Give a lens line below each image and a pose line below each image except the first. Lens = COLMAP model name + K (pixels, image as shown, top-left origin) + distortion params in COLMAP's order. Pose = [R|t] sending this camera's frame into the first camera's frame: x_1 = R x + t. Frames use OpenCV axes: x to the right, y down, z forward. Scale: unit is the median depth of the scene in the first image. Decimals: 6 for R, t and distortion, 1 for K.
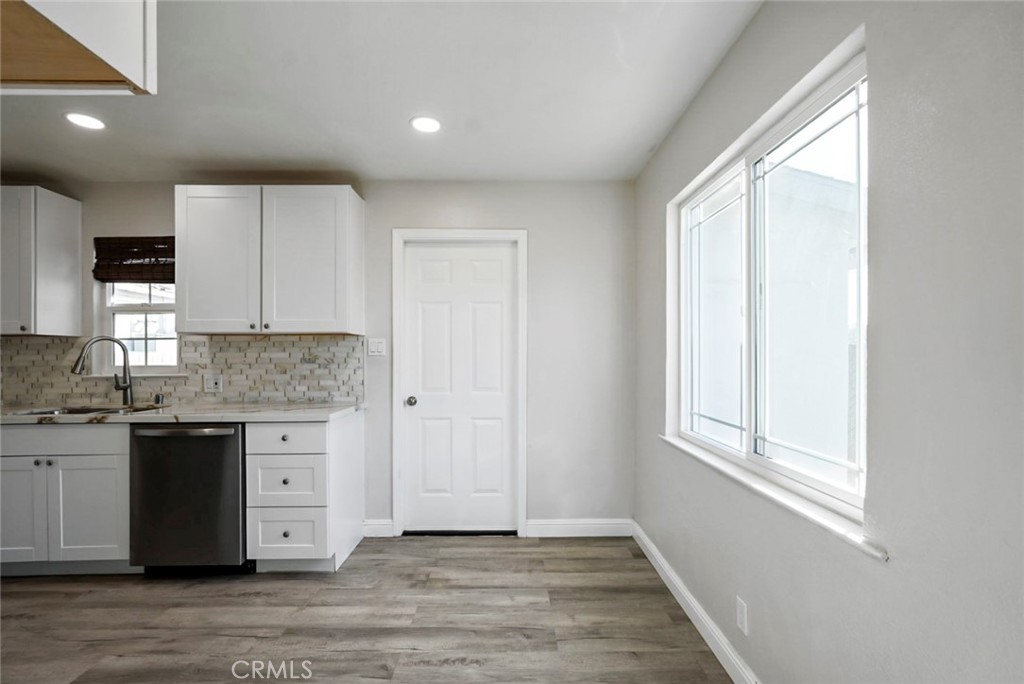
lens RADIAL K [[464.0, 0, 512.7], [0, 464.0, 354.4], [0, 0, 1]] dist [-0.001733, 0.000458]
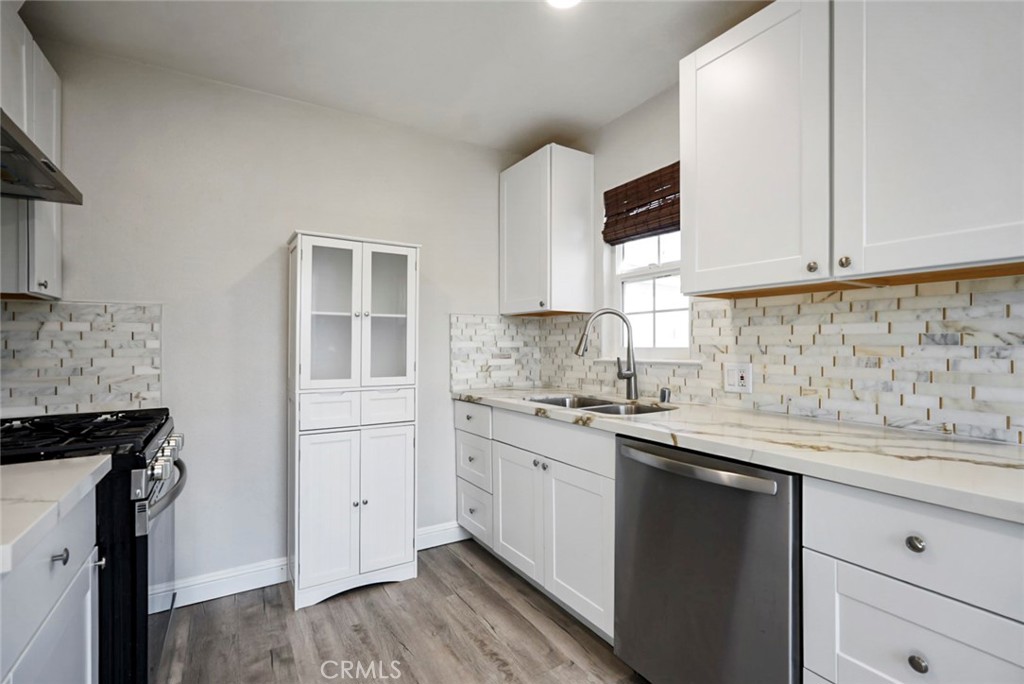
lens RADIAL K [[464.0, 0, 508.6], [0, 464.0, 344.5], [0, 0, 1]] dist [-0.001733, 0.000458]
pose [[0.504899, 0.003290, -0.863172, -0.273345], [-0.001566, 0.999995, 0.002895, 0.017927], [0.863177, -0.000110, 0.504901, 0.434404]]
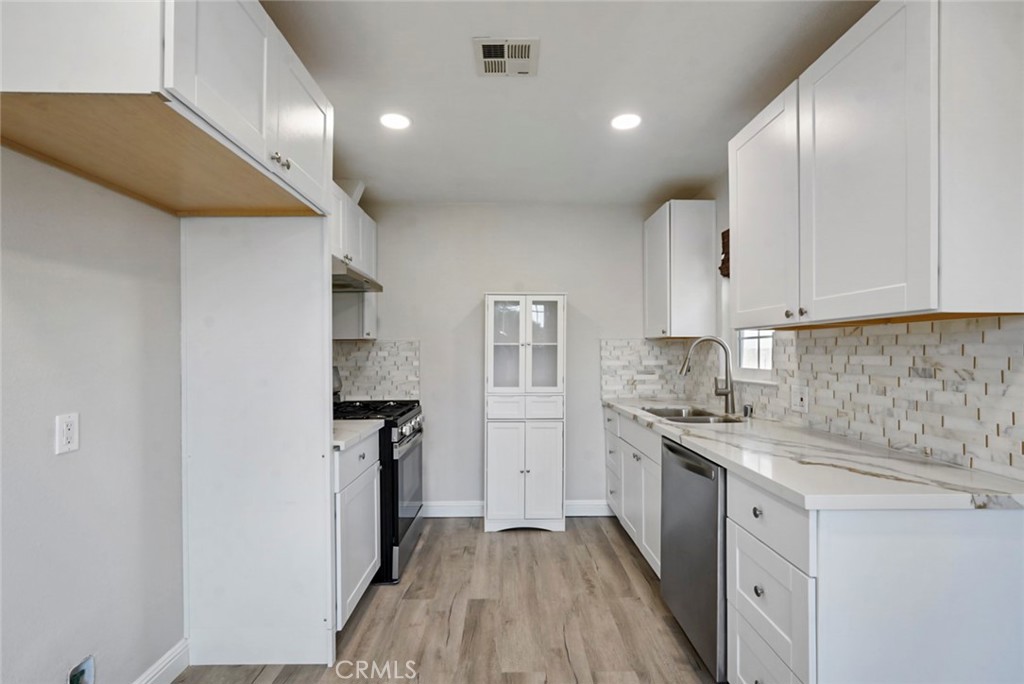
lens RADIAL K [[464.0, 0, 516.4], [0, 464.0, 353.2], [0, 0, 1]] dist [-0.001733, 0.000458]
pose [[0.002708, 0.006821, -0.999973, 0.051010], [0.002269, 0.999974, 0.006827, -0.011792], [0.999994, -0.002288, 0.002693, 0.575029]]
